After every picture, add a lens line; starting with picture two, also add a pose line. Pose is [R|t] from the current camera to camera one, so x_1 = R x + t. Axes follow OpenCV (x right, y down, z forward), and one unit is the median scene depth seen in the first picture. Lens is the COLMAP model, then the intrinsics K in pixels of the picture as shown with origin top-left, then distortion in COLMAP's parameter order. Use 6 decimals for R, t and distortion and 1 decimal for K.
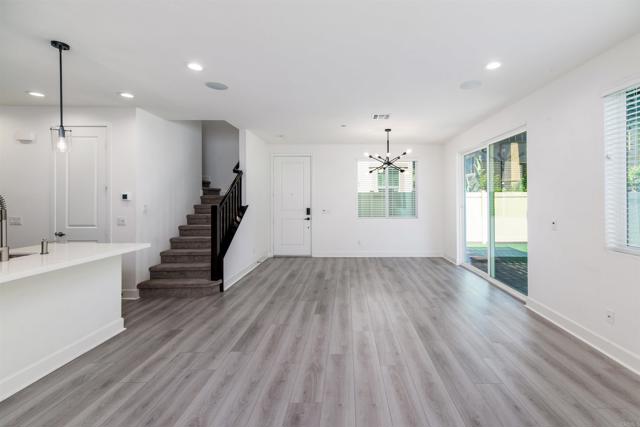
lens RADIAL K [[278.4, 0, 333.1], [0, 278.4, 198.4], [0, 0, 1]] dist [0.014919, 0.000306]
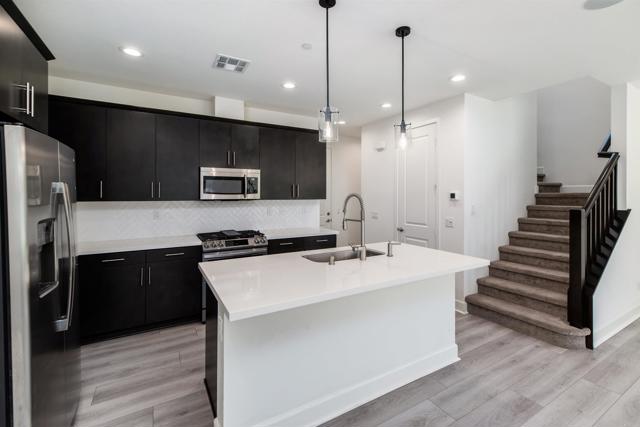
lens RADIAL K [[278.4, 0, 333.1], [0, 278.4, 198.4], [0, 0, 1]] dist [0.014919, 0.000306]
pose [[0.535618, 0.012388, -0.844369, -0.186068], [0.000468, 0.999888, 0.014966, -0.011874], [0.844460, -0.008411, 0.535552, 0.189678]]
